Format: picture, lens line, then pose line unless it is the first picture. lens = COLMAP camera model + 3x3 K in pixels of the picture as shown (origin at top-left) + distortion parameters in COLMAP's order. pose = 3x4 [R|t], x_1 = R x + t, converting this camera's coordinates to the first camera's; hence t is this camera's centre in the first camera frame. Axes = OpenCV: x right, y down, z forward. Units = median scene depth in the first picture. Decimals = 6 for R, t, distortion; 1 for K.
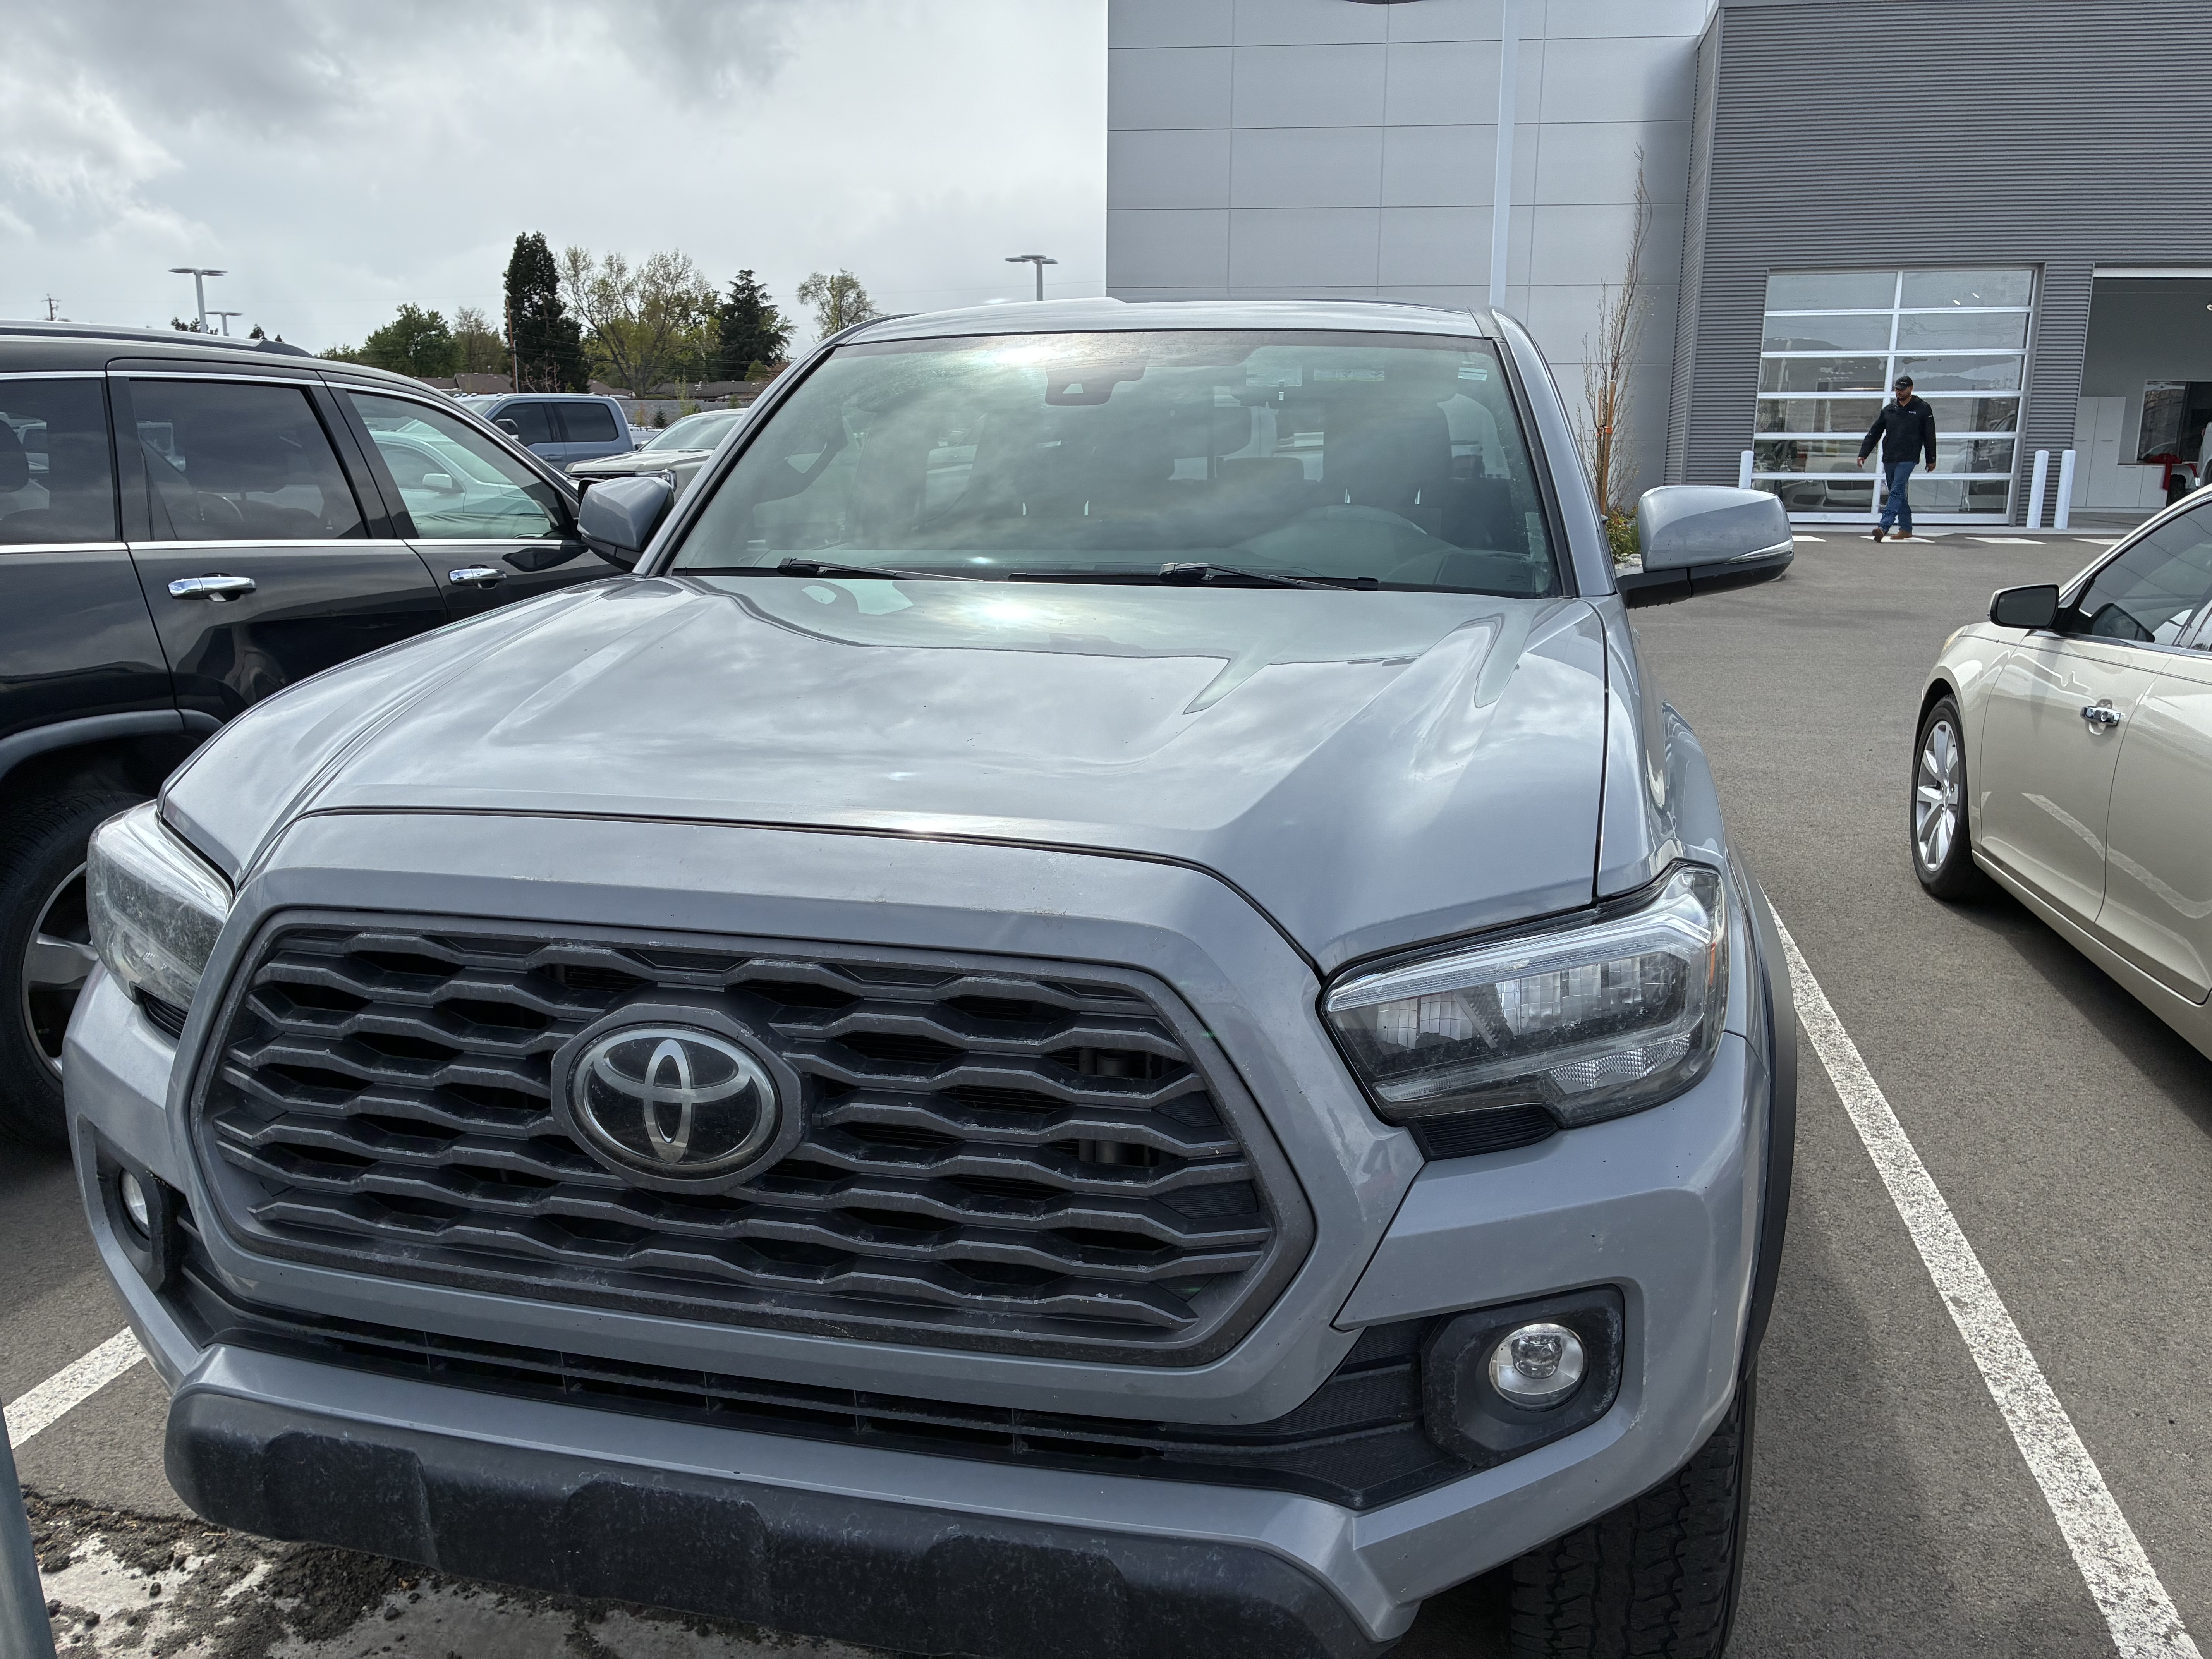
lens RADIAL K [[1691.9, 0, 1096.8], [0, 1691.9, 836.0], [0, 0, 1]] dist [0.043539, -0.060441]
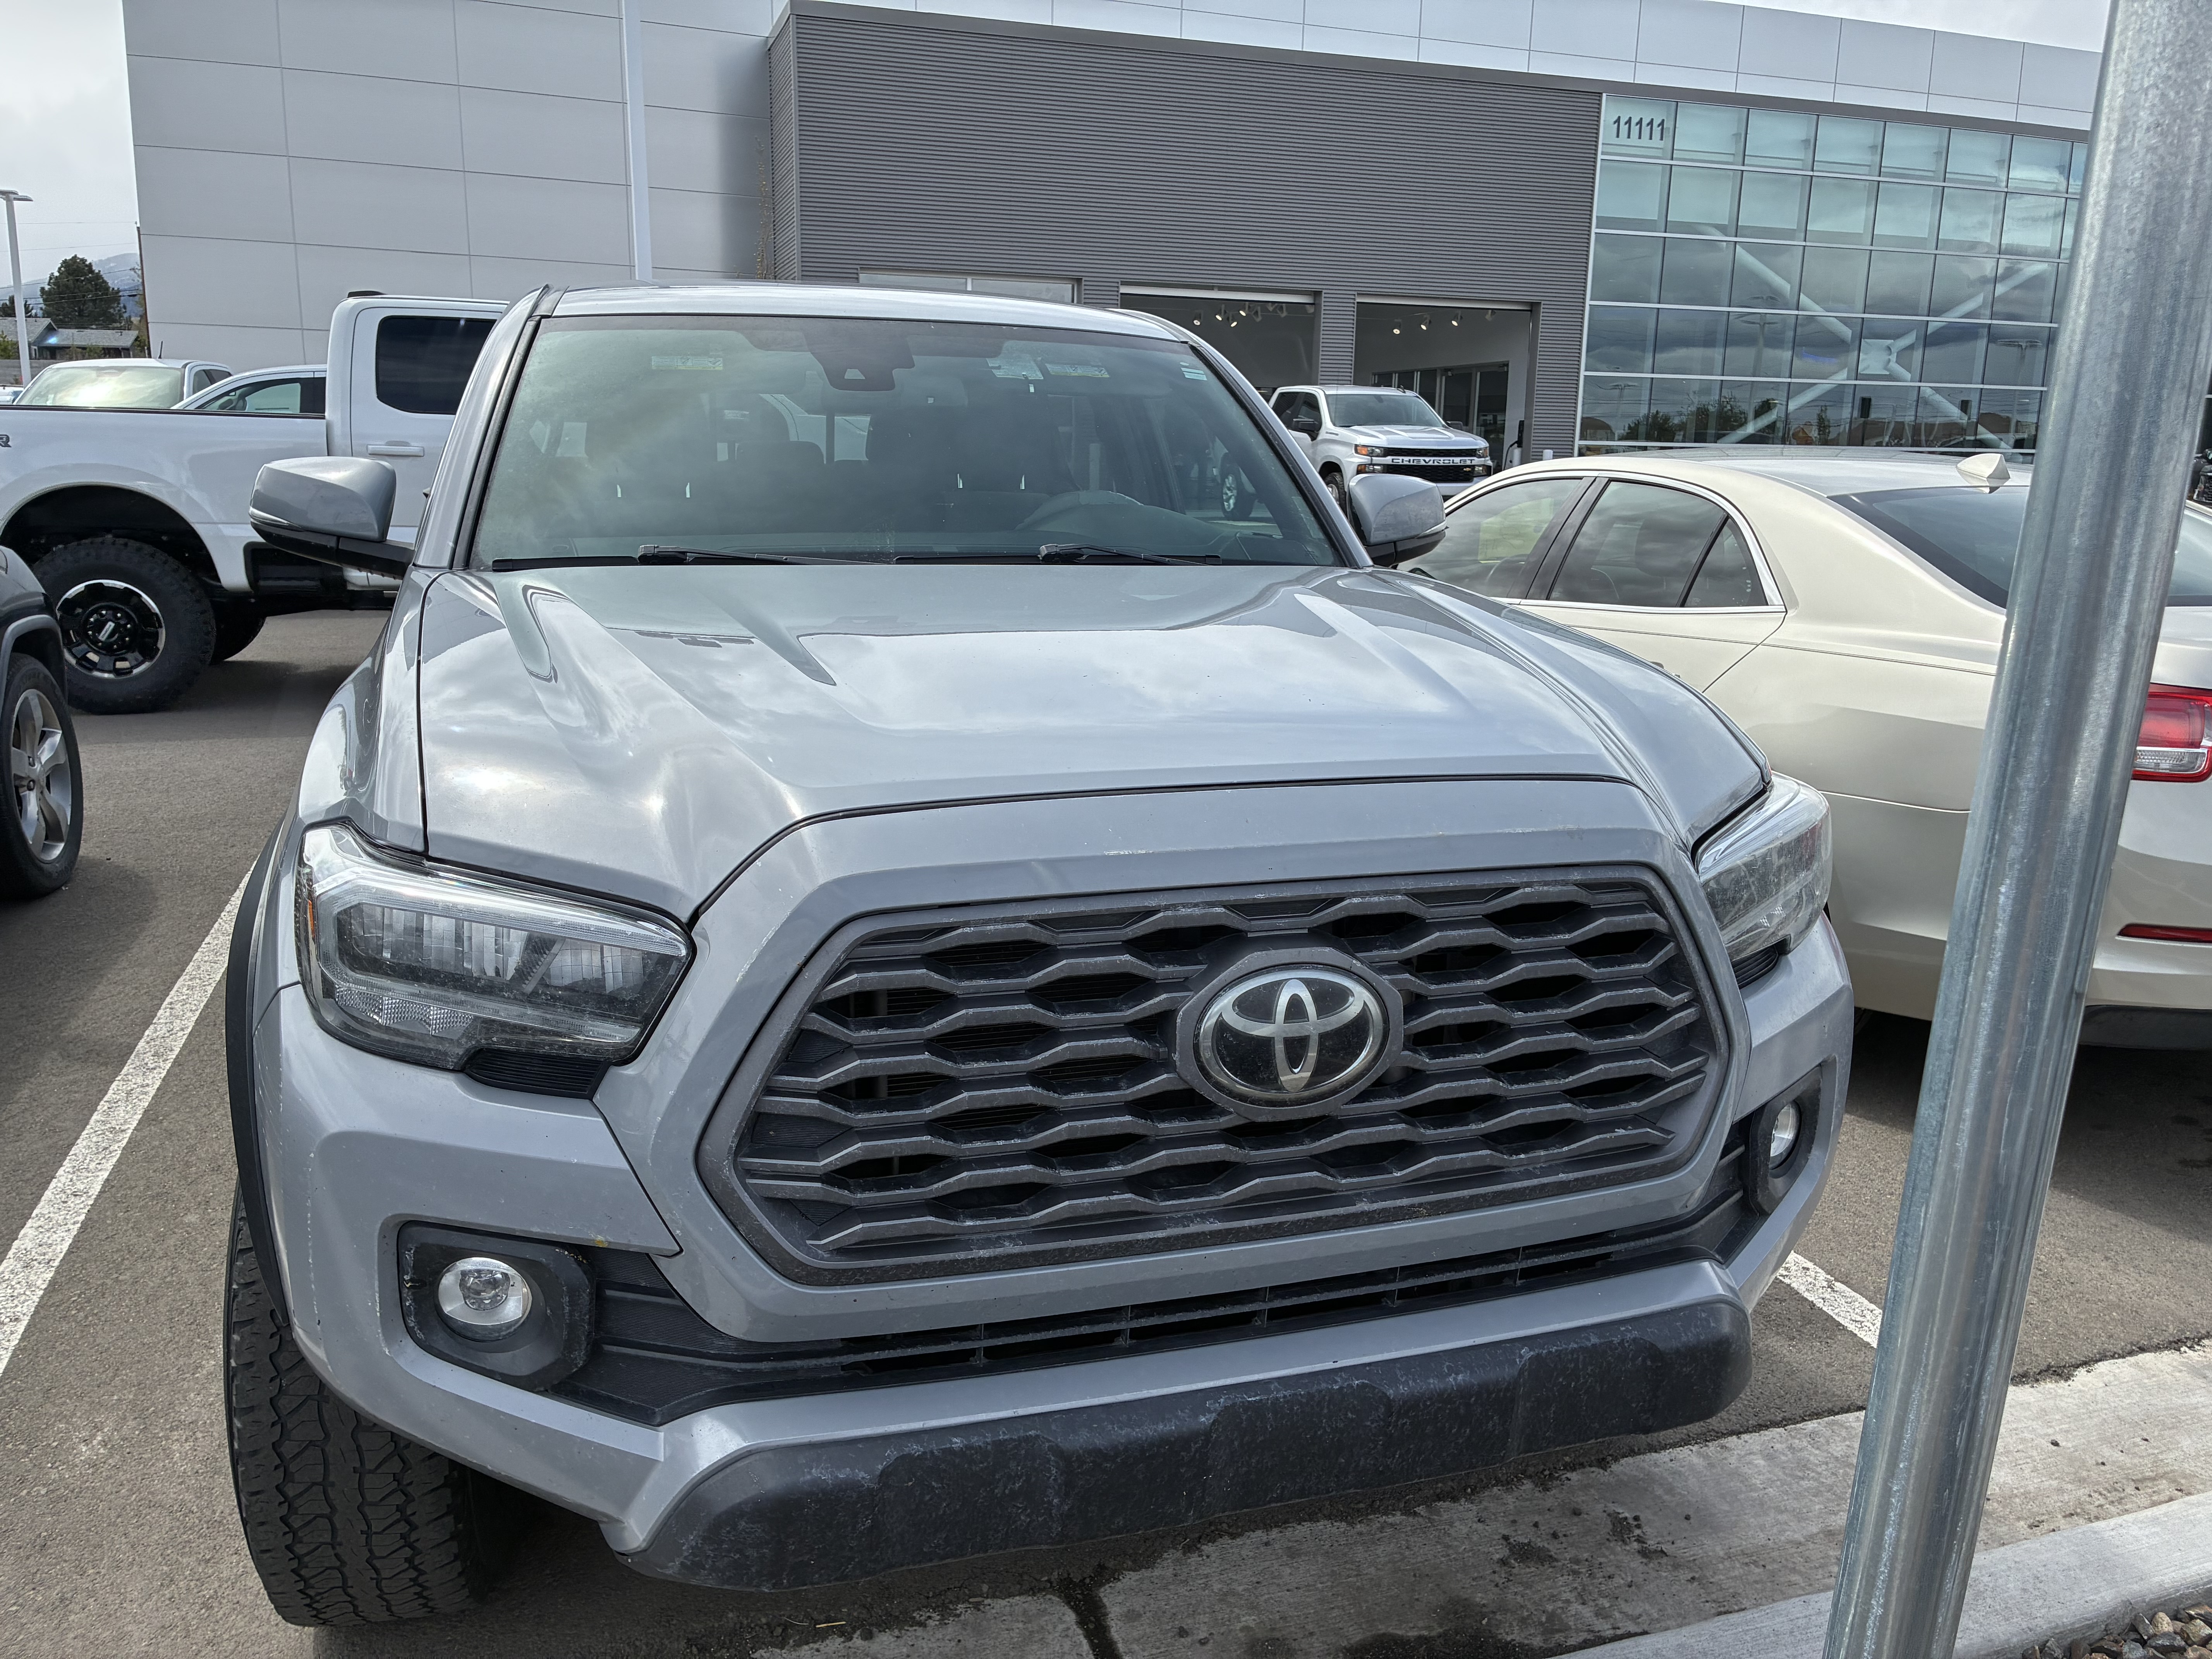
lens RADIAL K [[1702.4, 0, 1102.9], [0, 1702.4, 837.9], [0, 0, 1]] dist [0.012389, 0.000142]
pose [[0.855375, -0.104144, 0.507432, -0.826752], [0.098875, 0.994396, 0.037414, -0.022766], [-0.508485, 0.018170, 0.860879, 0.103630]]
